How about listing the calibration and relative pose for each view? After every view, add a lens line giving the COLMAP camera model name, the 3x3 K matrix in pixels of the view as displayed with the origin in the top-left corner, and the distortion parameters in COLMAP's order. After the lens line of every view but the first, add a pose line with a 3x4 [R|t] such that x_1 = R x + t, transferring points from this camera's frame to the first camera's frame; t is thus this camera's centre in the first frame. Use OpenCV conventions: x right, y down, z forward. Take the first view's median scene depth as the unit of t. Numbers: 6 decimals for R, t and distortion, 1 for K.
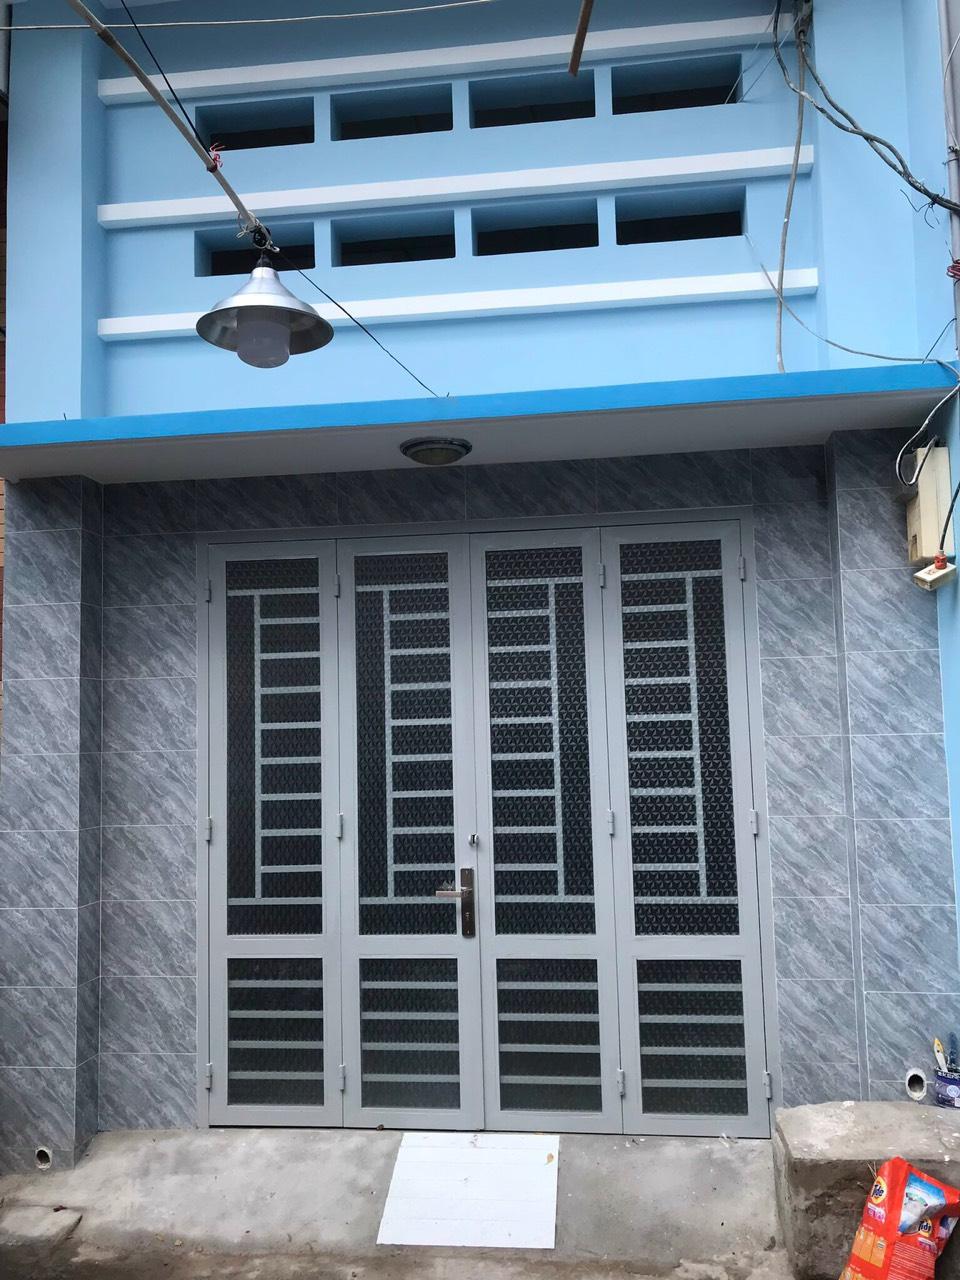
lens RADIAL K [[1045.1, 0, 480.0], [0, 1045.1, 640.0], [0, 0, 1]] dist [0.013012, -0.017934]
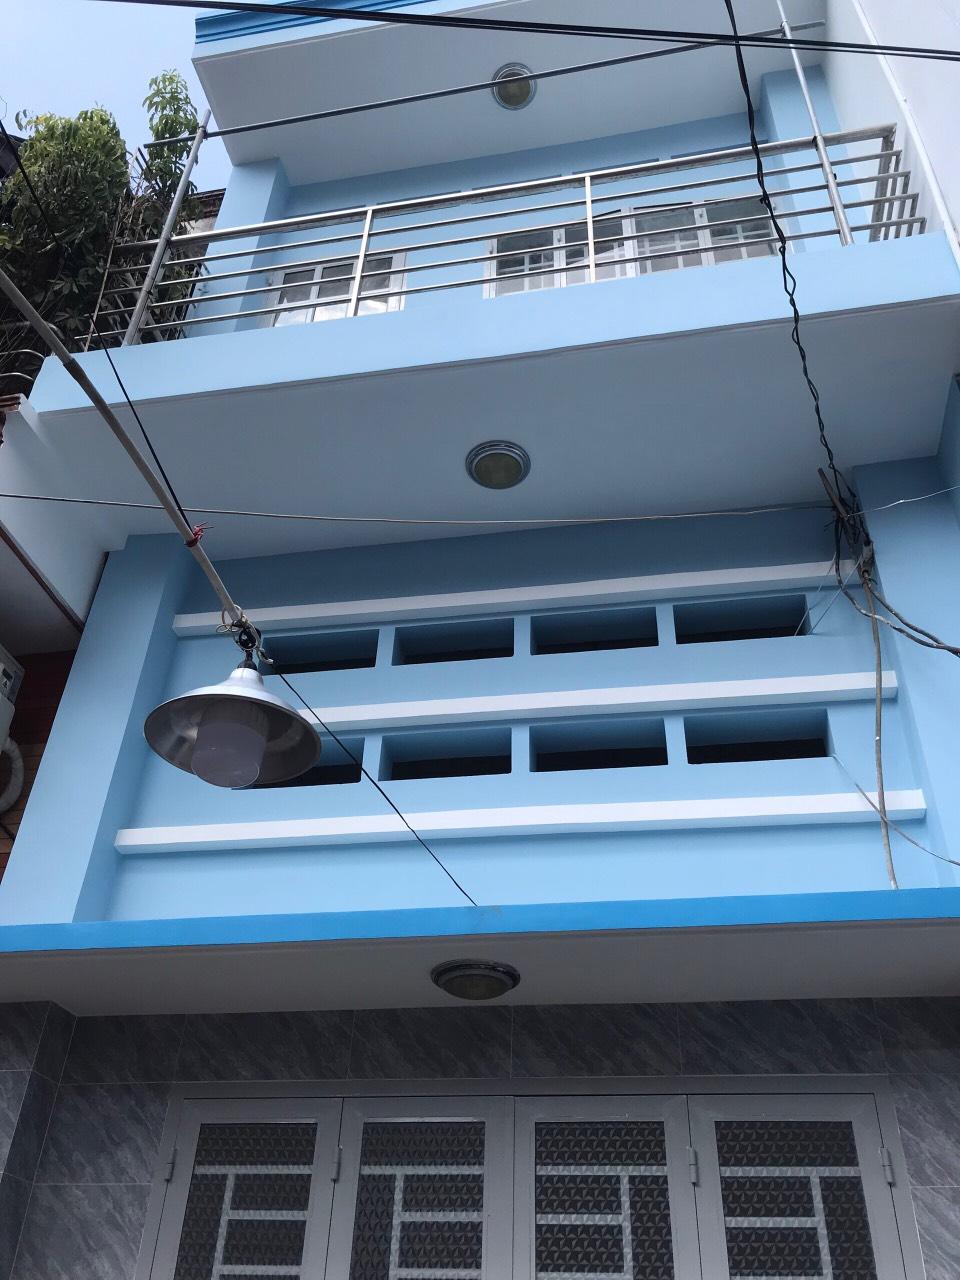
lens RADIAL K [[1045.1, 0, 480.0], [0, 1045.1, 640.0], [0, 0, 1]] dist [0.013012, -0.017934]
pose [[0.997055, 0.013517, -0.075490, 0.017654], [-0.051291, 0.849336, -0.525355, 0.018022], [0.057015, 0.527679, 0.847528, 0.171736]]
